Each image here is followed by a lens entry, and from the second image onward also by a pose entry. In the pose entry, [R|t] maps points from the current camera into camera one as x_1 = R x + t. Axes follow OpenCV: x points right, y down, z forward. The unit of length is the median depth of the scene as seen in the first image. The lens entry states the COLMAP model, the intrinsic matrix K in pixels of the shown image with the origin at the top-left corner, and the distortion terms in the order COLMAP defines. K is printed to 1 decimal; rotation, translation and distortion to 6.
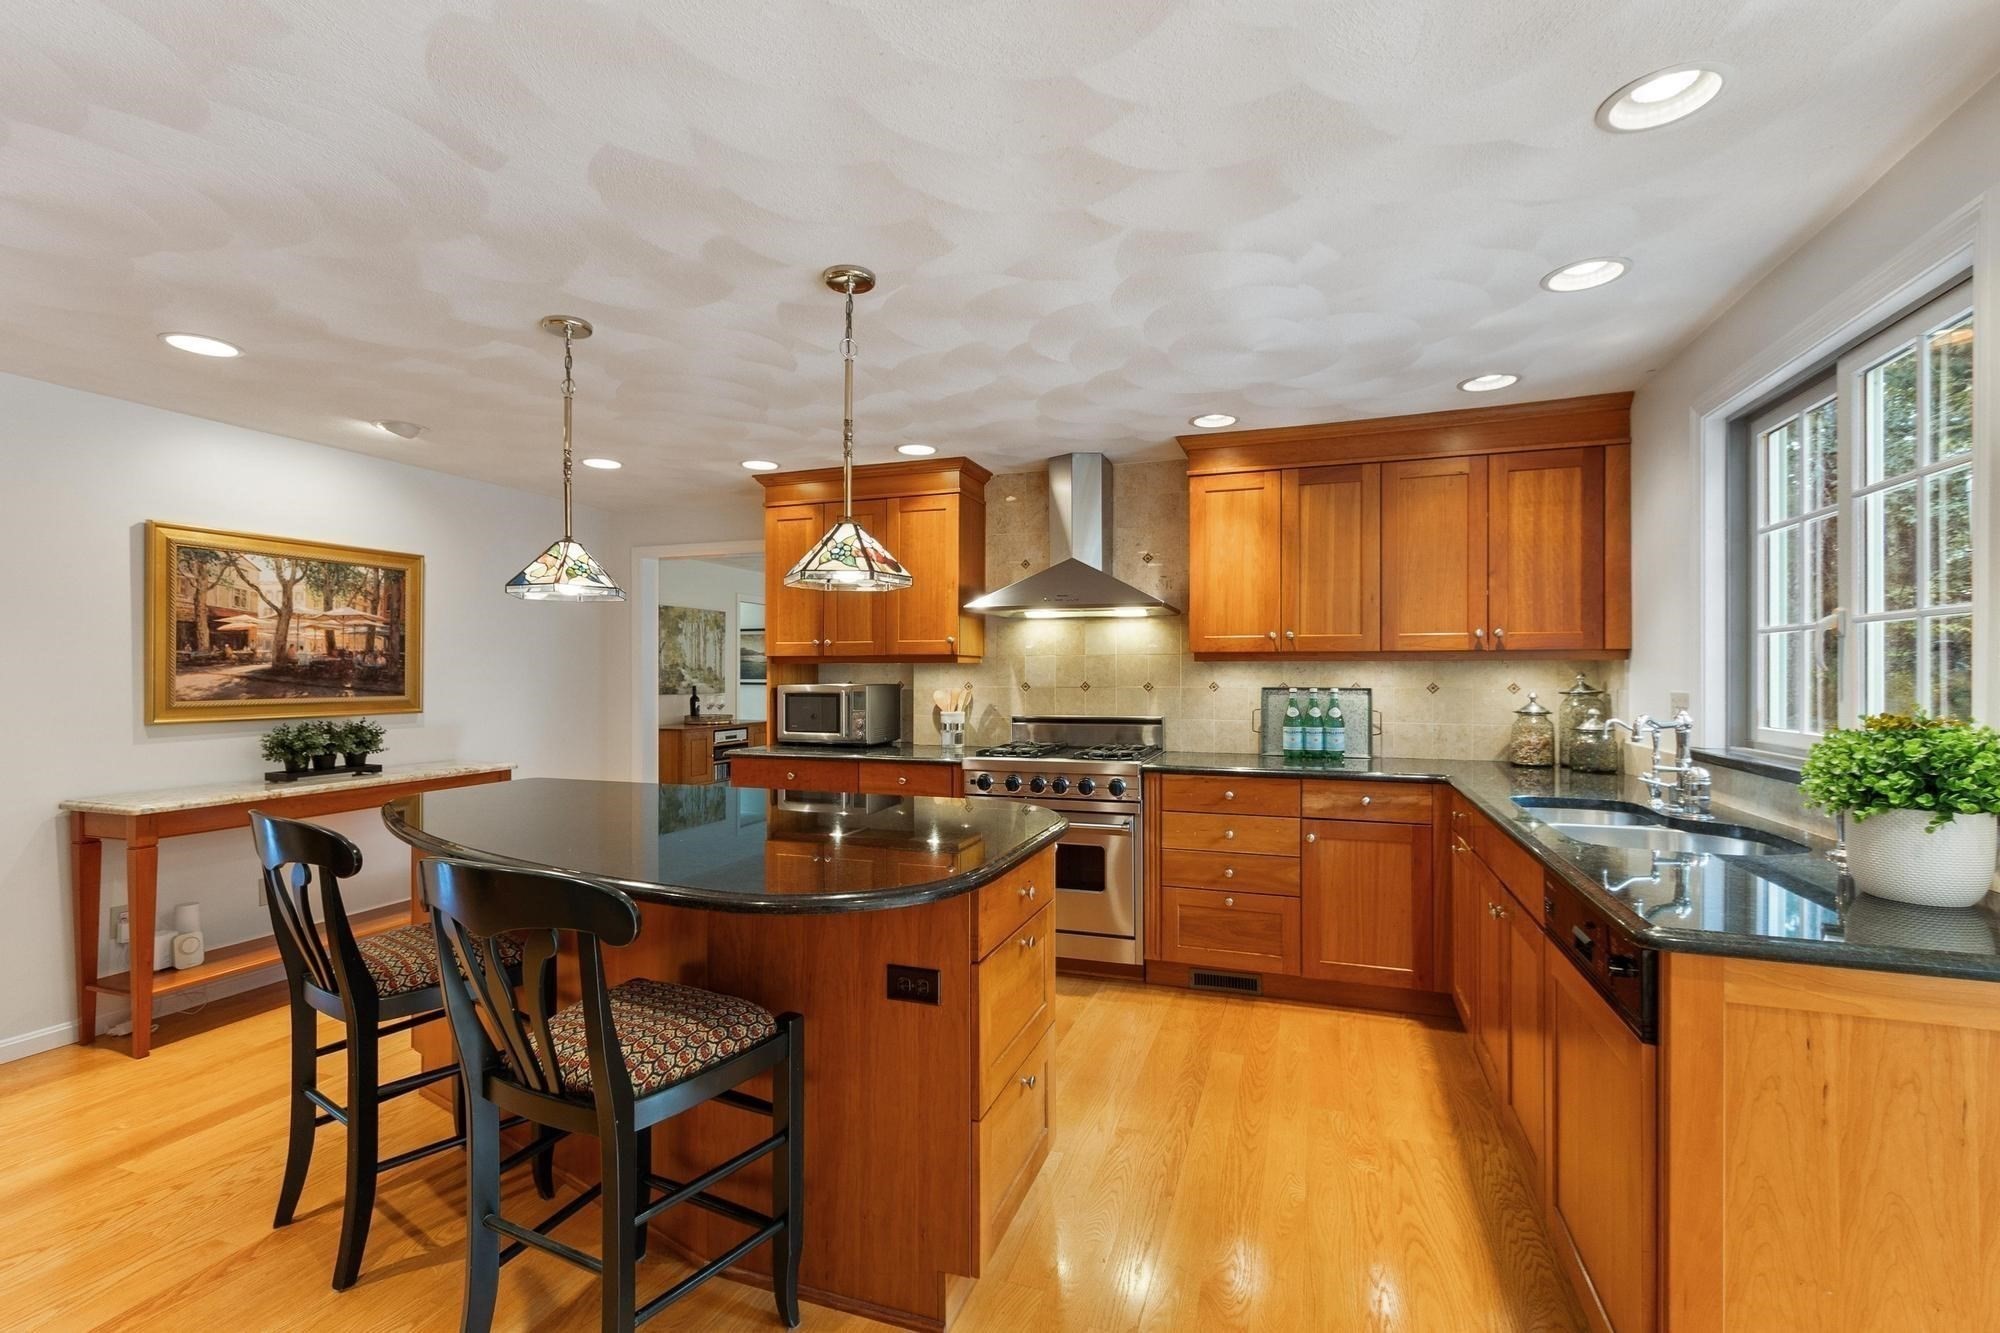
lens RADIAL K [[902.9, 0, 1000.0], [0, 902.9, 666.5], [0, 0, 1]] dist [0.001535, 0.000122]
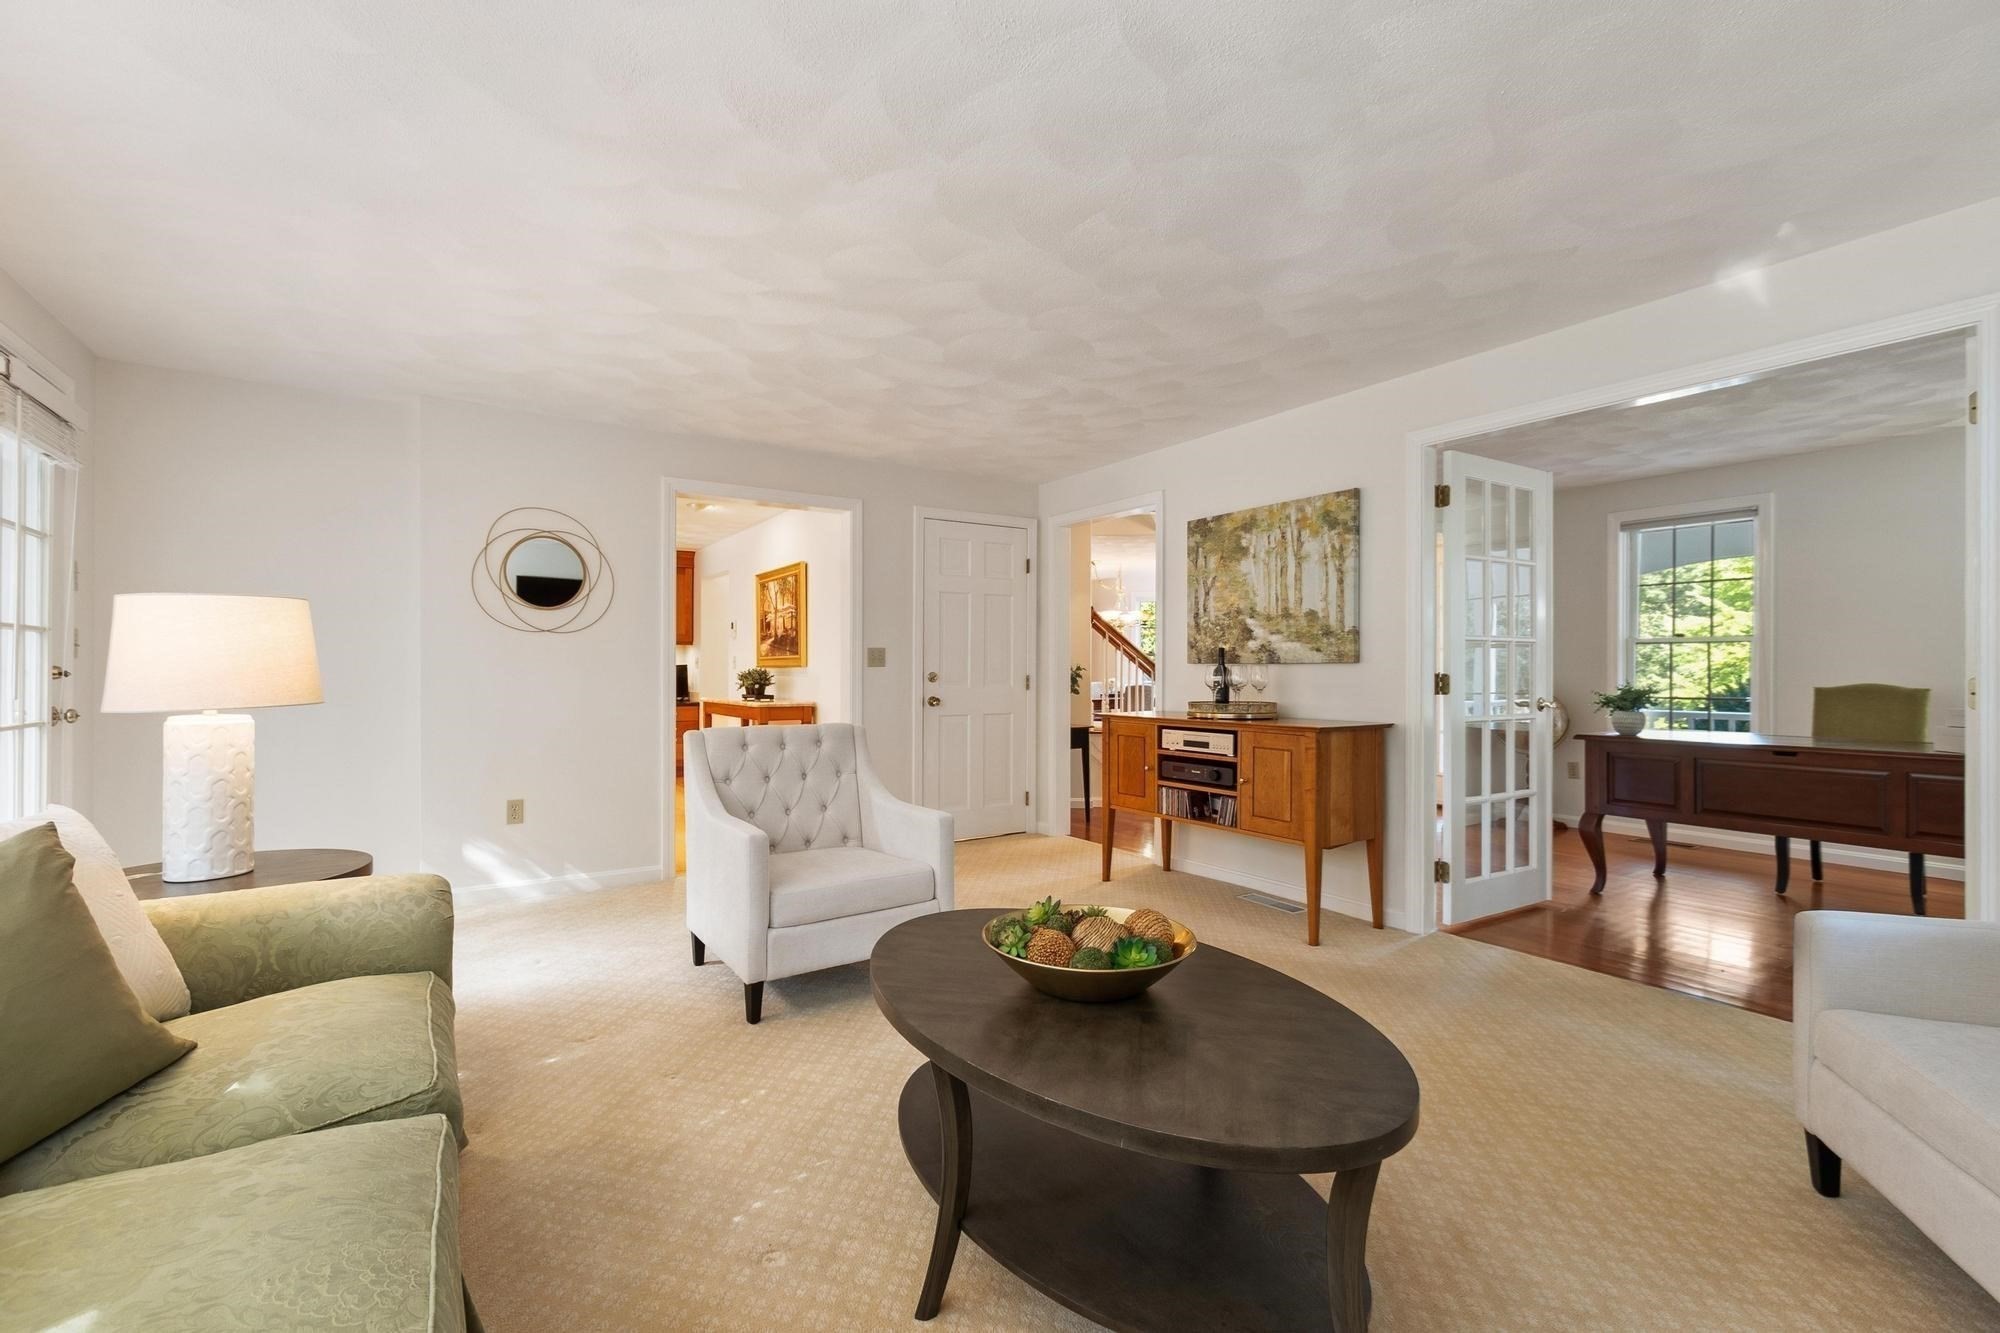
lens RADIAL K [[861.1, 0, 1000.0], [0, 861.1, 666.5], [0, 0, 1]] dist [-0.000172, 0.000035]
pose [[-0.608978, -0.003431, -0.793180, 0.153820], [0.004649, 0.999958, -0.007895, 0.032988], [0.793174, -0.008496, -0.608936, 1.092908]]
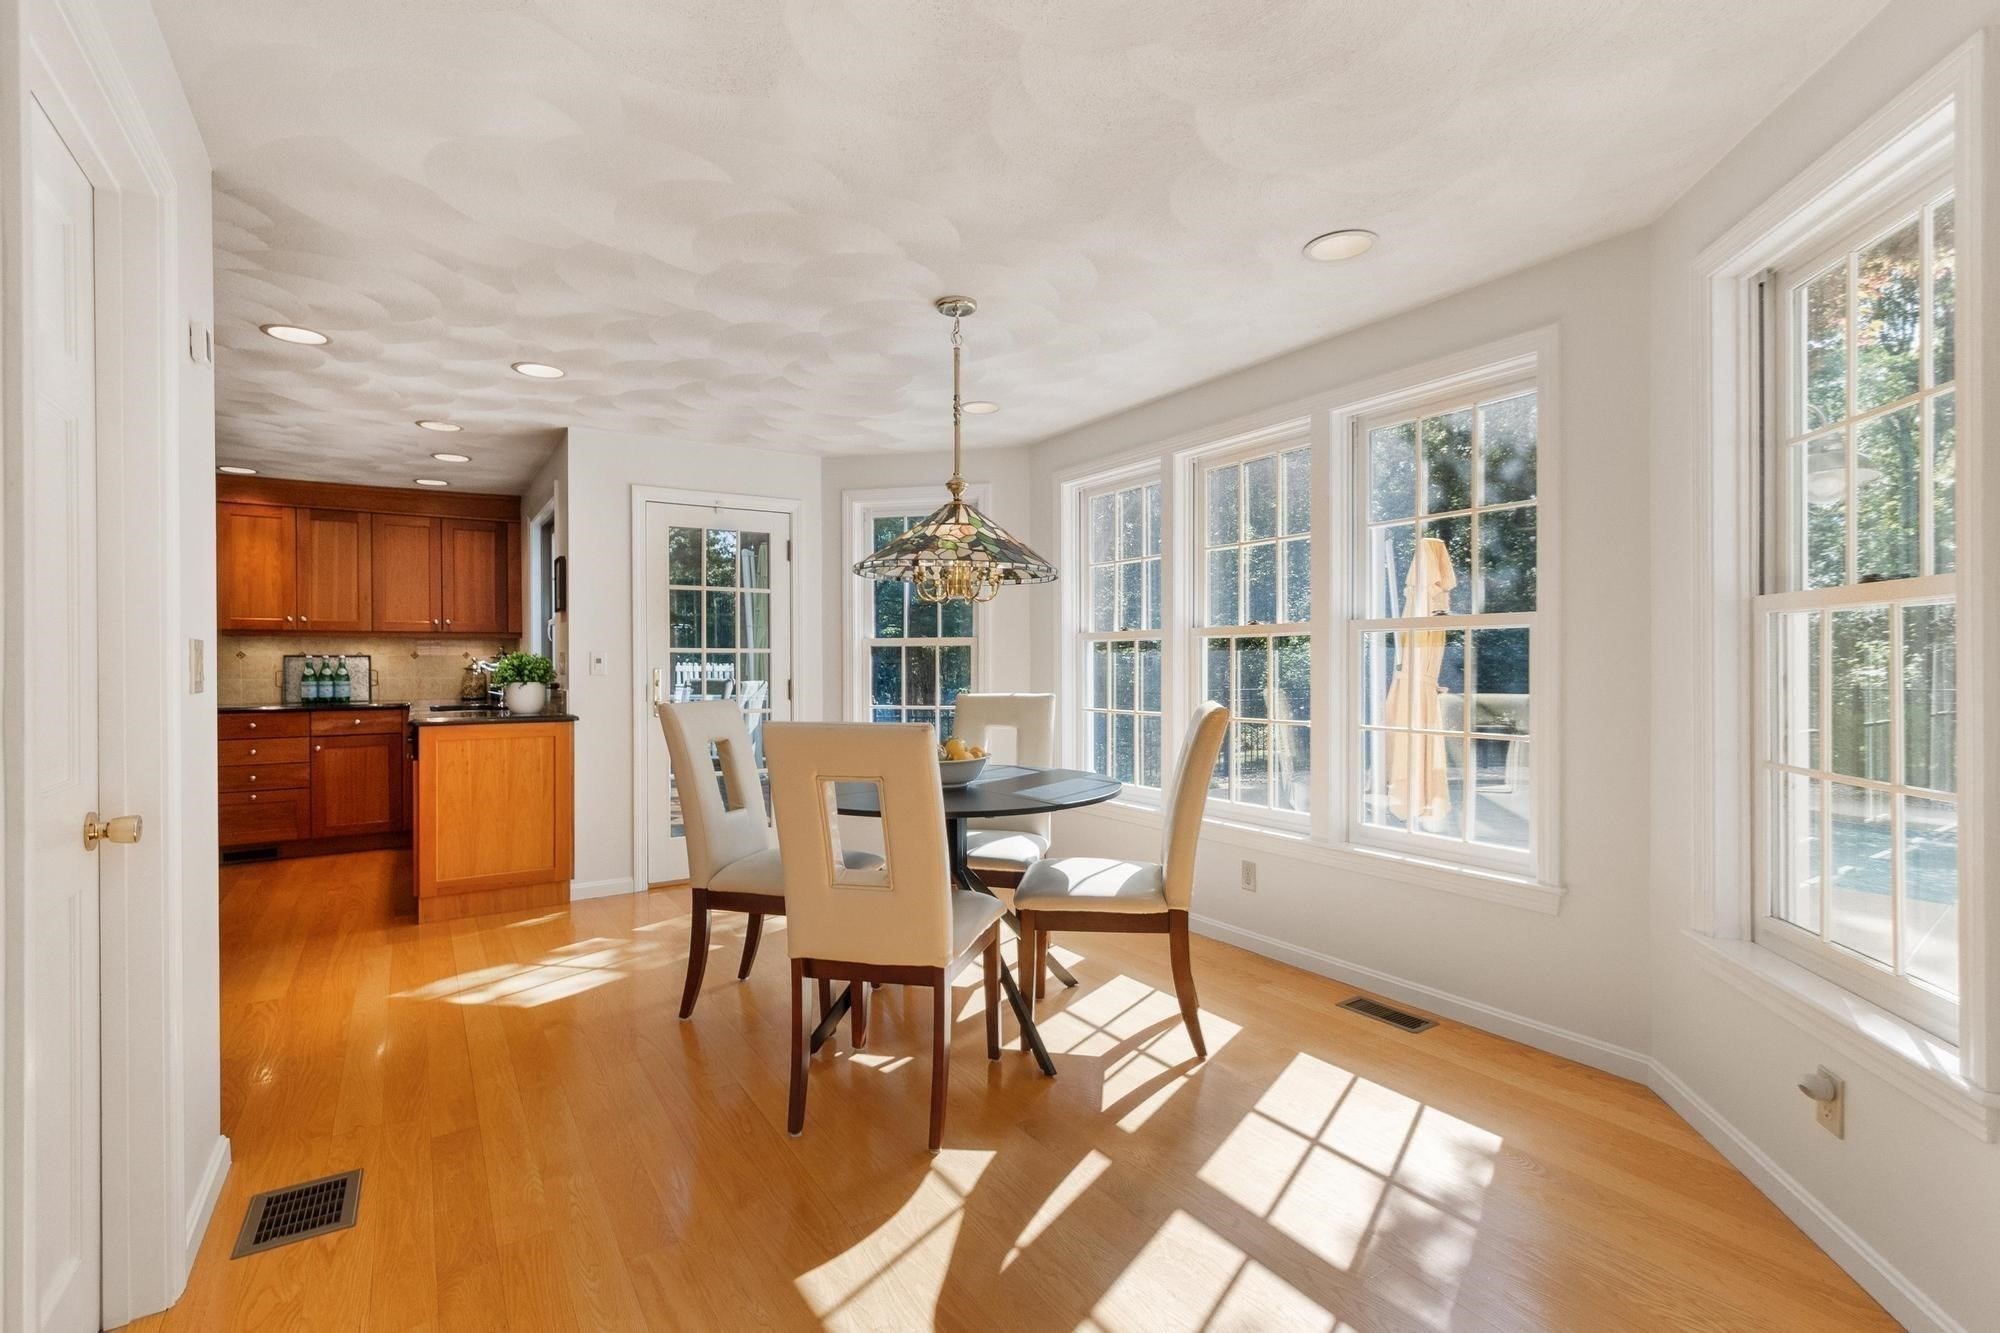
lens RADIAL K [[902.9, 0, 1000.0], [0, 902.9, 666.5], [0, 0, 1]] dist [0.001535, 0.000122]
pose [[0.604304, -0.008157, 0.796712, -0.189549], [-0.002697, 0.999921, 0.012283, 0.023926], [-0.796749, -0.009571, 0.604234, -0.888914]]
